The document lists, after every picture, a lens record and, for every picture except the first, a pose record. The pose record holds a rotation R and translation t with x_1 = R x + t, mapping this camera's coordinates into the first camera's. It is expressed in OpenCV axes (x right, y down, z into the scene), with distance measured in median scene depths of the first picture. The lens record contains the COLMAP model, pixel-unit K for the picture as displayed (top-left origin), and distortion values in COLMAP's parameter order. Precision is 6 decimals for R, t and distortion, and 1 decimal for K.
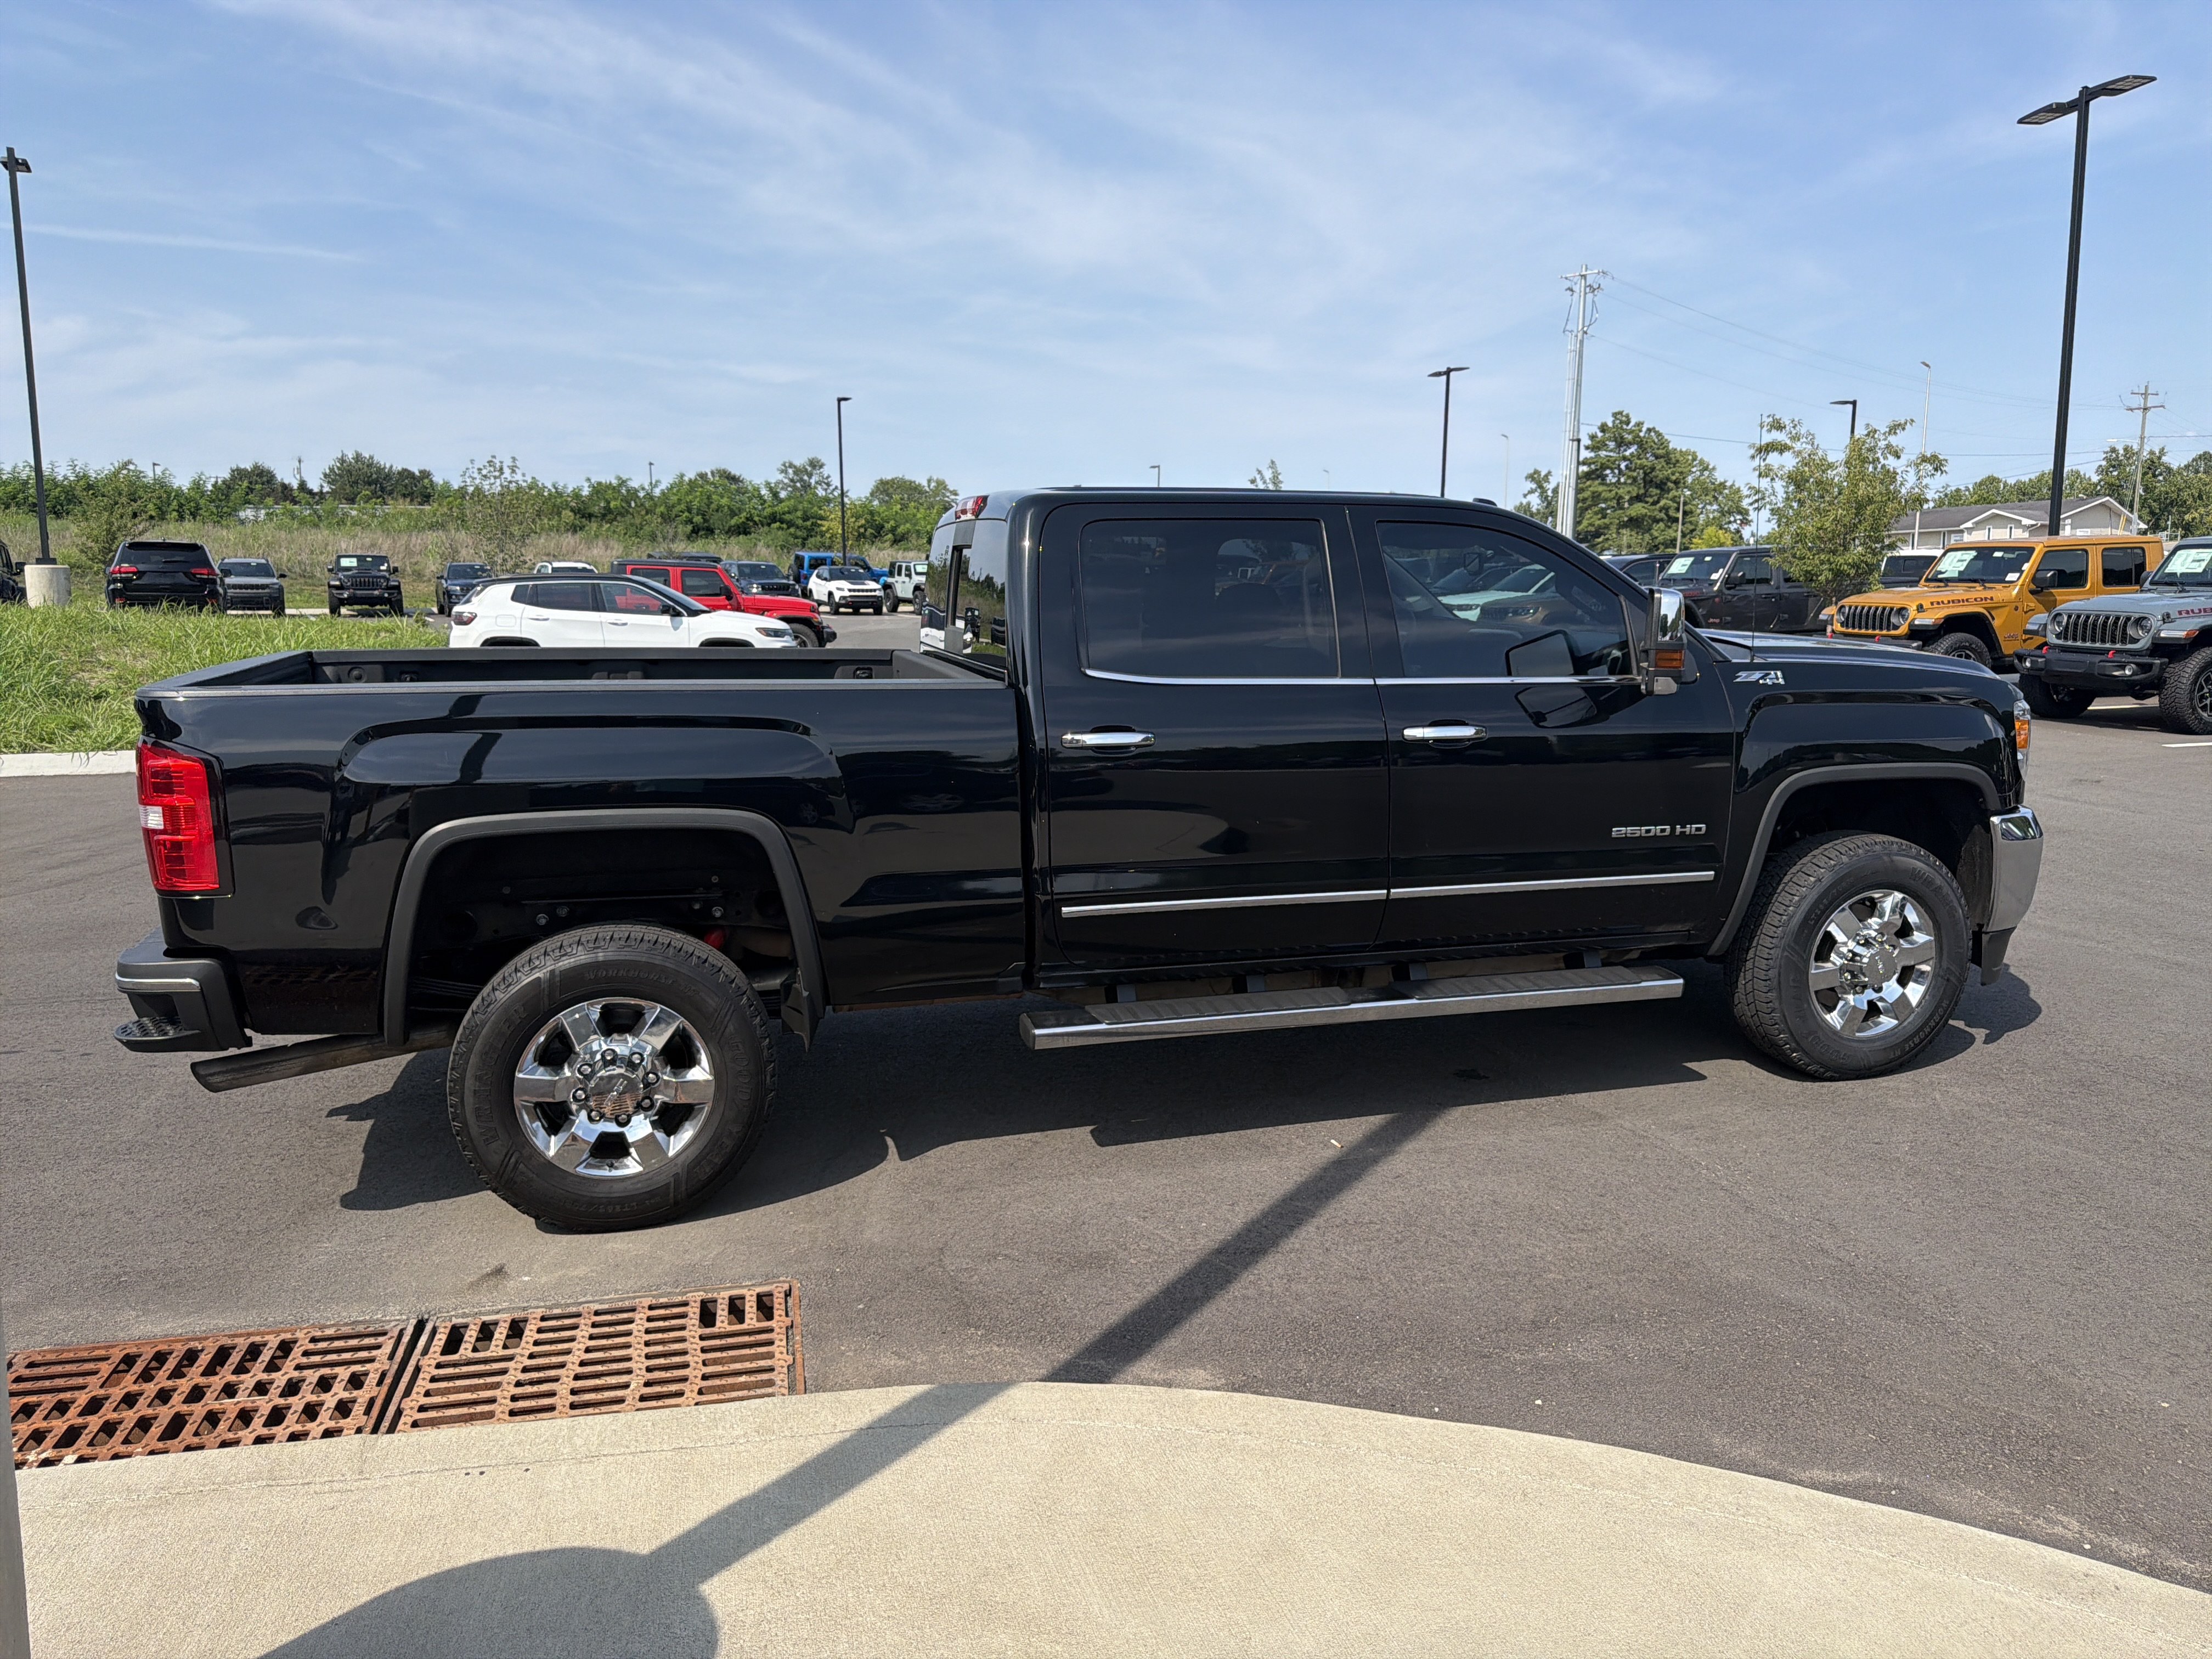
lens RADIAL K [[1567.9, 0, 1111.3], [0, 1567.9, 848.4], [0, 0, 1]] dist [0.026405, -0.032370]
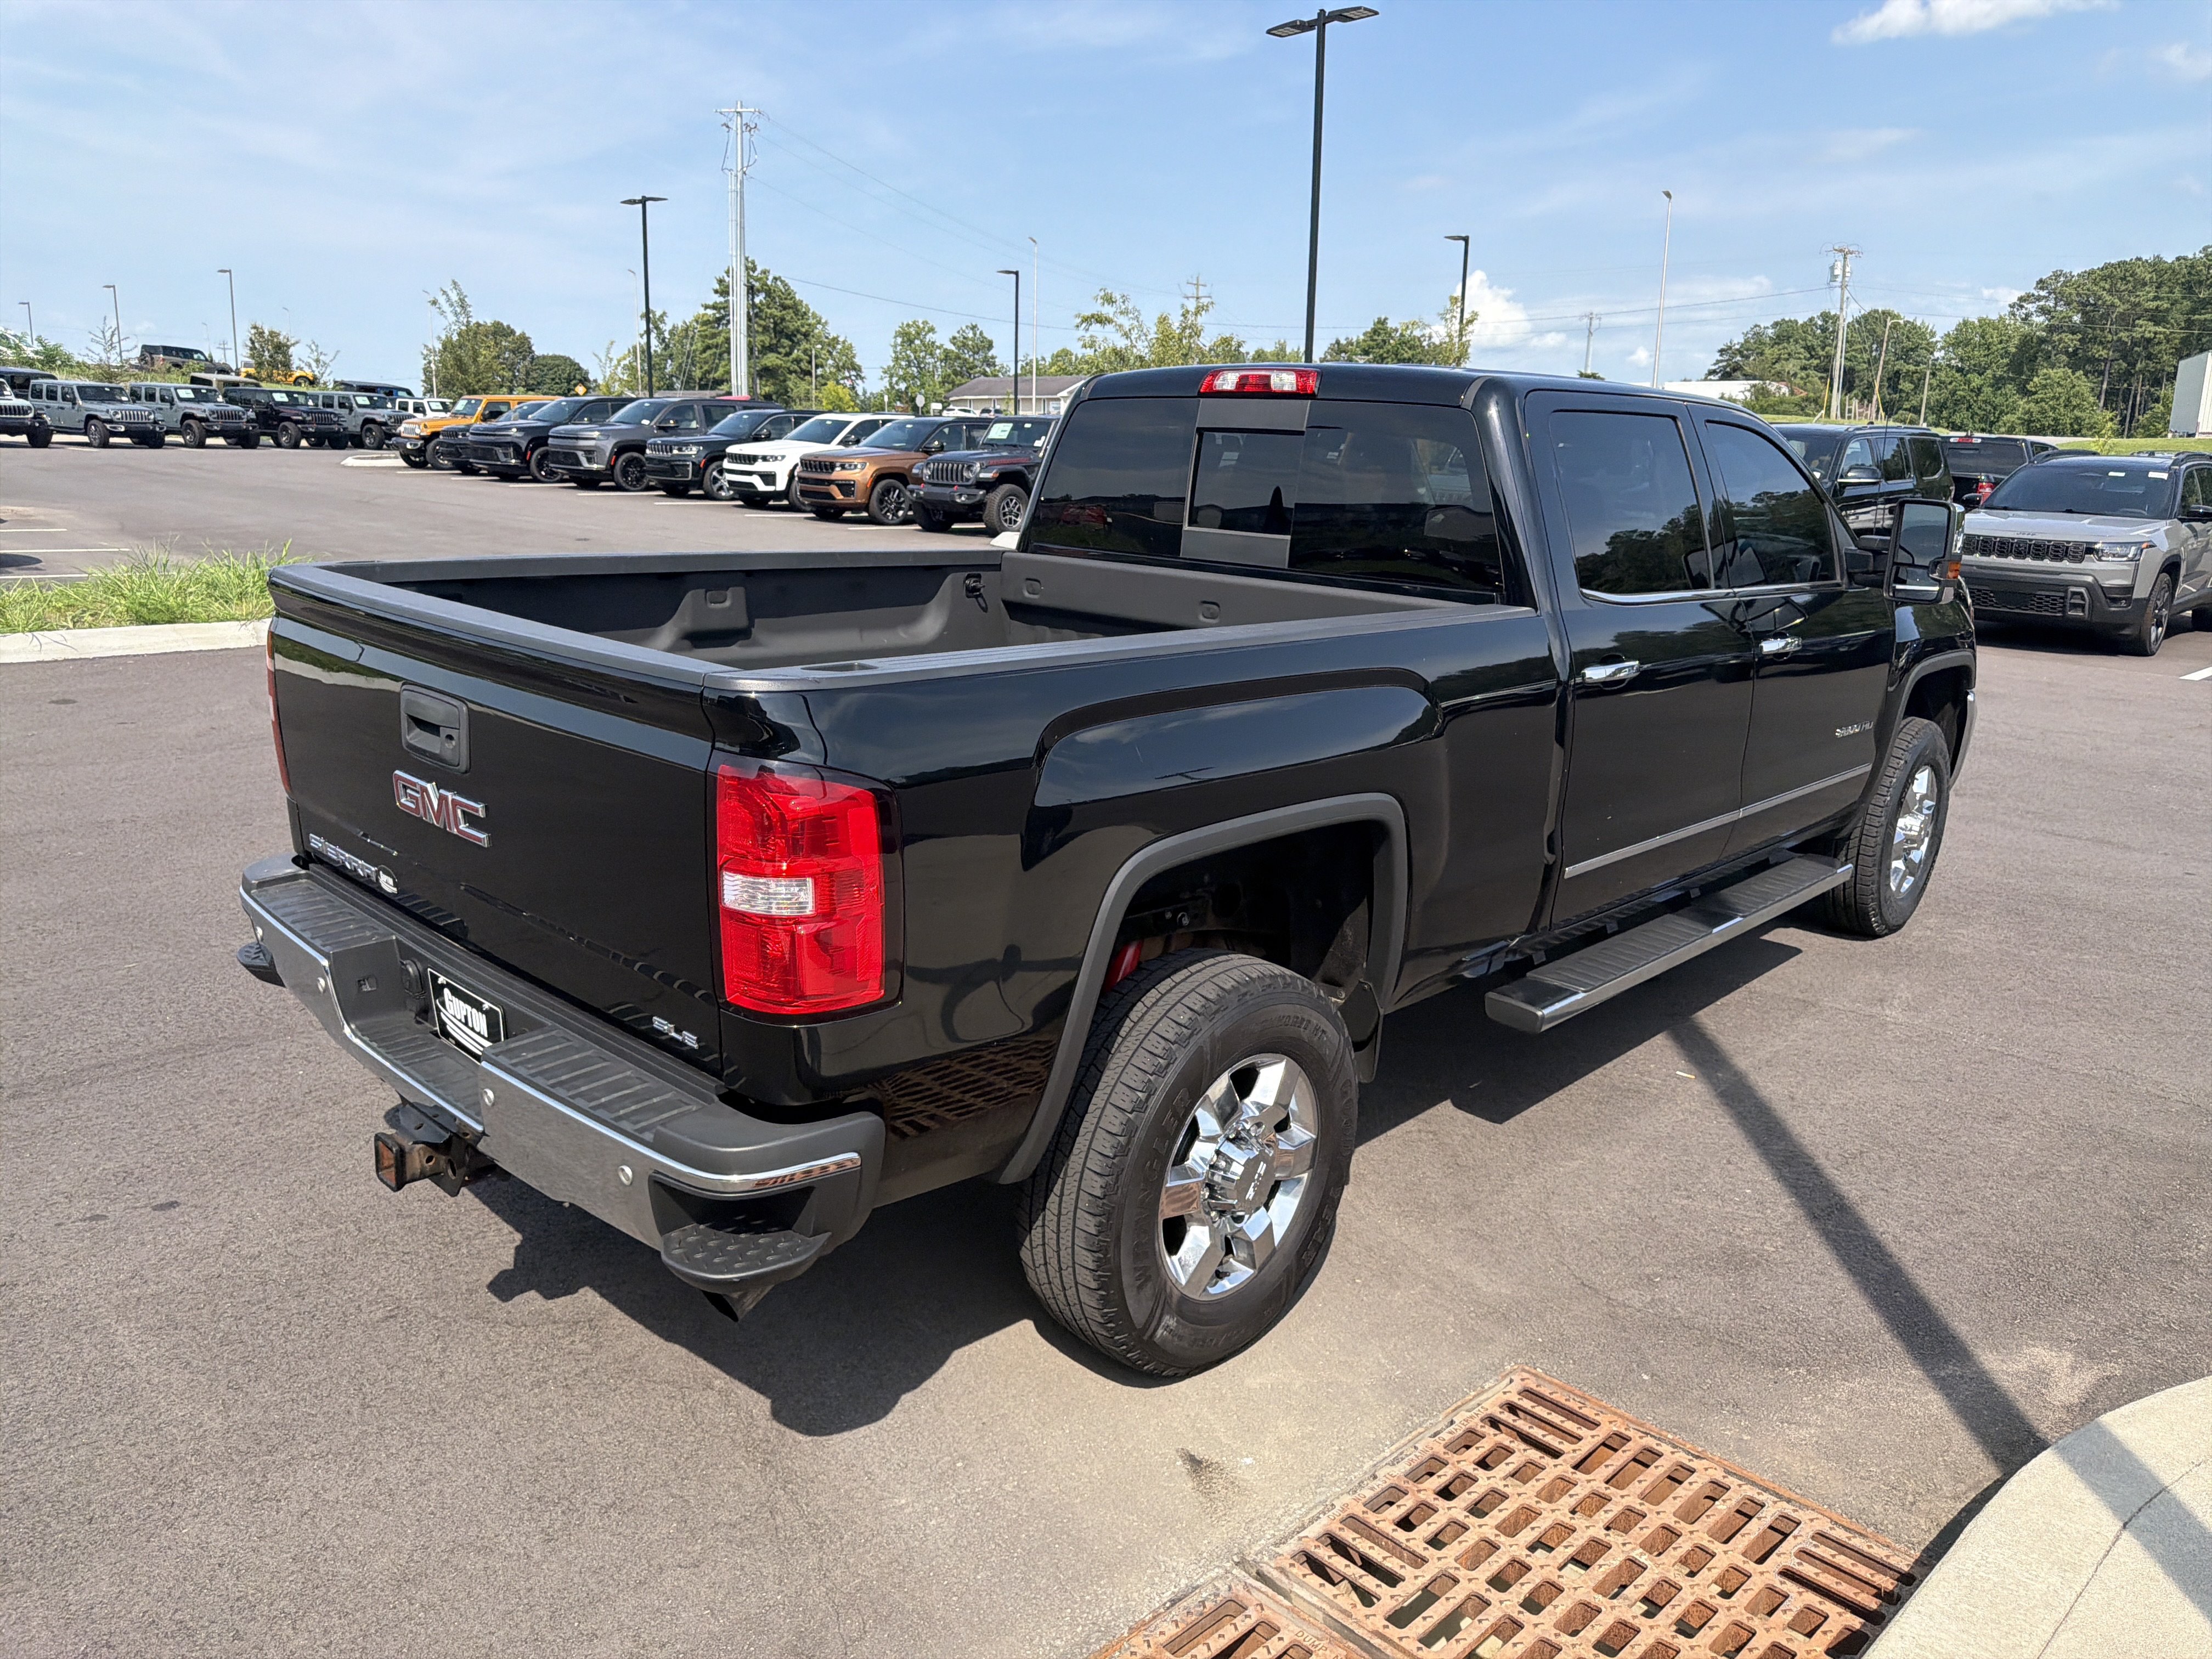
lens RADIAL K [[1567.9, 0, 1111.7], [0, 1567.9, 834.0], [0, 0, 1]] dist [0.026405, -0.032370]
pose [[0.855002, -0.096437, 0.509579, -0.123839], [0.052975, 0.993660, 0.099164, -0.014517], [-0.515911, -0.057791, 0.854690, 0.068821]]
